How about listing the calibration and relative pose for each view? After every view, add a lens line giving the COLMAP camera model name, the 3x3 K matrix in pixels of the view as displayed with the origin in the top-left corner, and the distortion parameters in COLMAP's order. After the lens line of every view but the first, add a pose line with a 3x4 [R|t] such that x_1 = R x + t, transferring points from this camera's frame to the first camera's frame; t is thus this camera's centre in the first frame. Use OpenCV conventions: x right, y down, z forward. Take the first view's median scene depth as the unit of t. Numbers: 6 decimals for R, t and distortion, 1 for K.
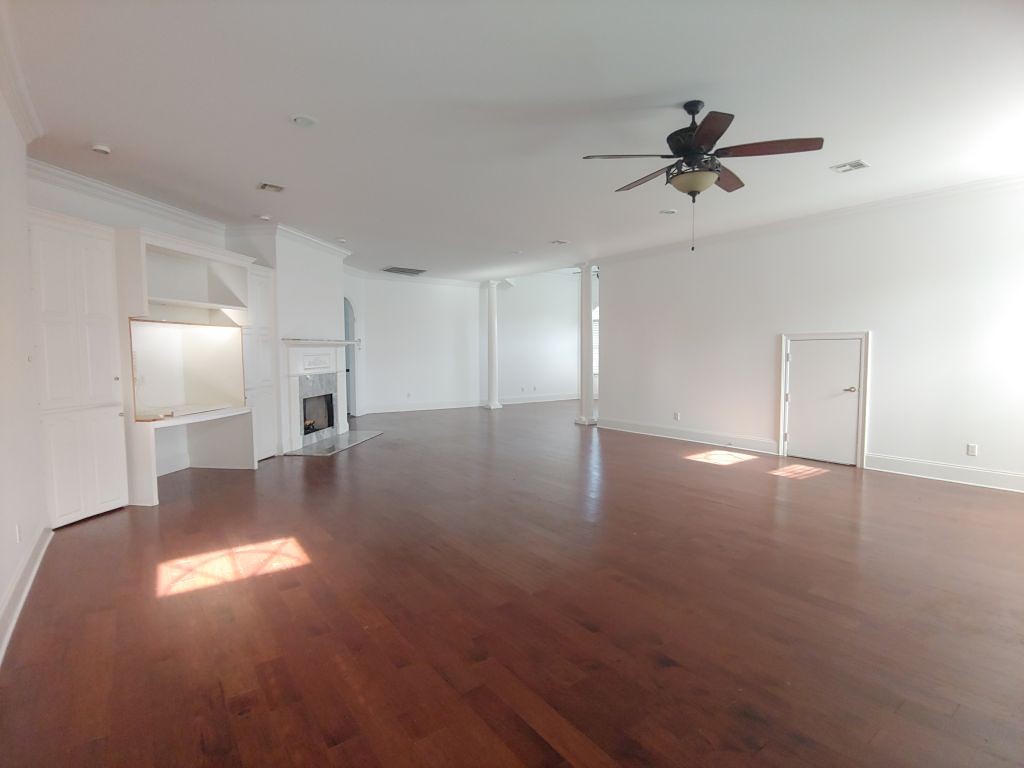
lens RADIAL K [[523.2, 0, 512.0], [0, 523.2, 384.0], [0, 0, 1]] dist [0.000157, 0.000021]
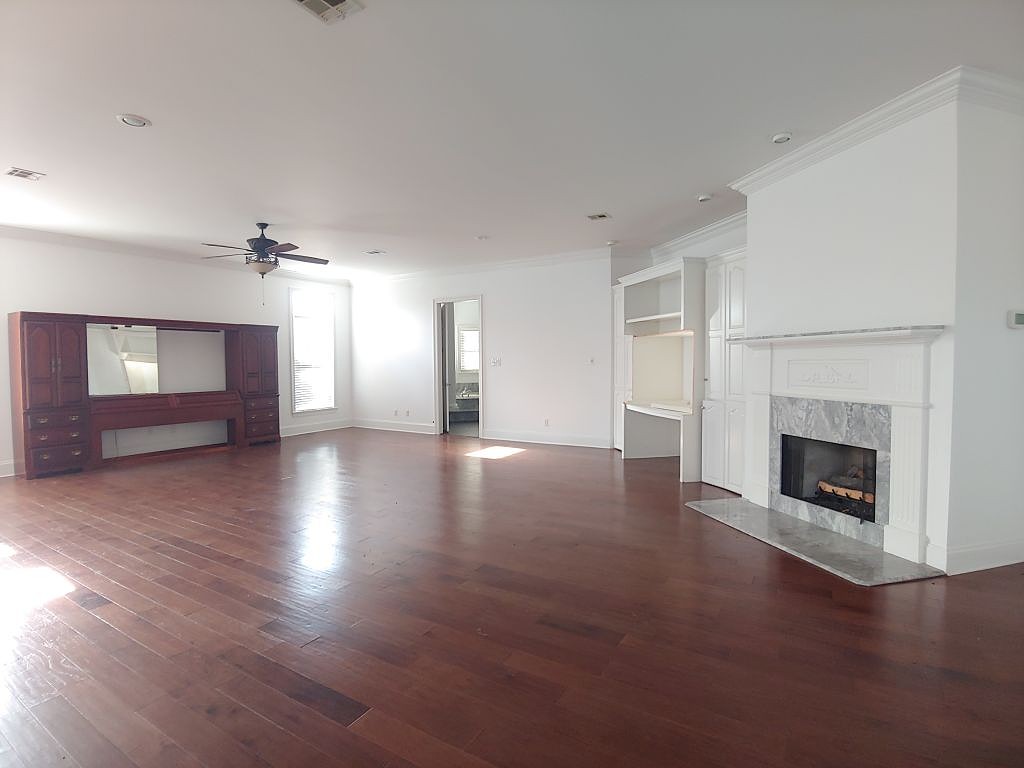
lens RADIAL K [[496.3, 0, 512.0], [0, 496.3, 384.0], [0, 0, 1]] dist [-0.000115, -0.000030]
pose [[-0.920605, 0.033579, -0.389048, 0.104320], [-0.008724, 0.994279, 0.106458, -0.083336], [0.390397, 0.101400, -0.915045, 1.322247]]
